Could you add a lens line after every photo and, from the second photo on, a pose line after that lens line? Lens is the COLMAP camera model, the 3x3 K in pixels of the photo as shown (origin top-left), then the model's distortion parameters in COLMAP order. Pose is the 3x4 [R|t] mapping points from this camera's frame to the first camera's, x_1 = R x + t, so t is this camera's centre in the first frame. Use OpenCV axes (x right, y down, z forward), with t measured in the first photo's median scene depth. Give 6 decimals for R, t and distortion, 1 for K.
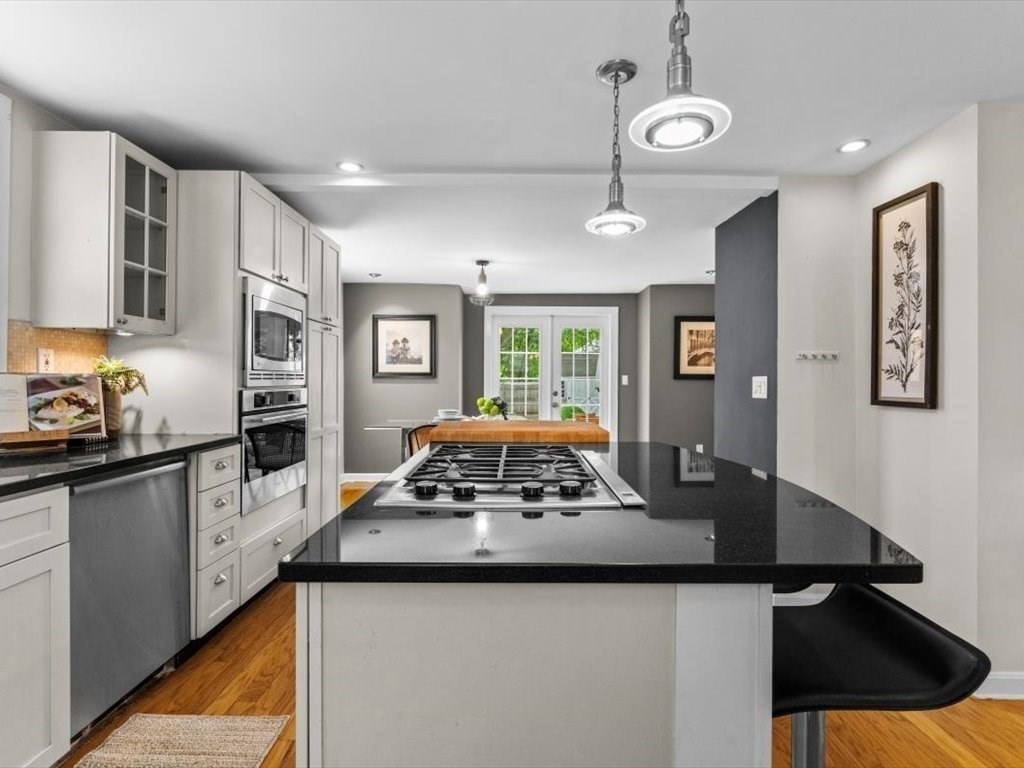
lens RADIAL K [[511.6, 0, 513.3], [0, 511.6, 383.1], [0, 0, 1]] dist [0.004654, -0.000202]
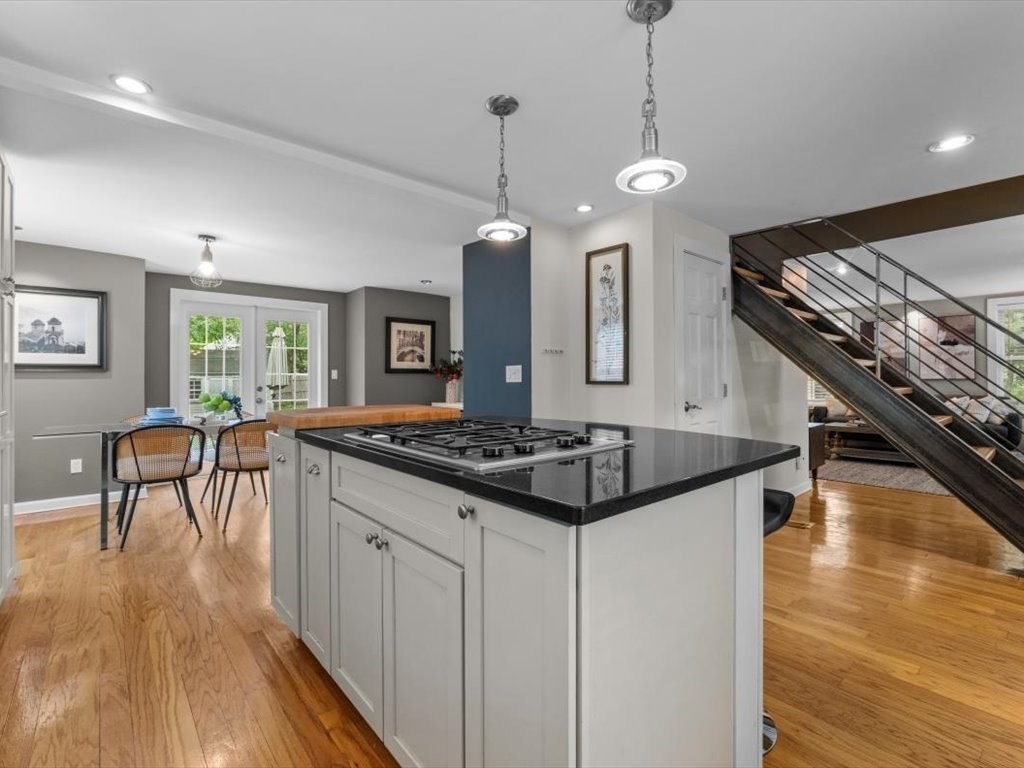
lens RADIAL K [[466.8, 0, 511.5], [0, 466.8, 378.5], [0, 0, 1]] dist [-0.009358, -0.000735]
pose [[0.762629, -0.007234, 0.646796, -0.178676], [0.012248, 0.999920, -0.003258, 0.014167], [-0.646720, 0.010407, 0.762656, 0.058556]]
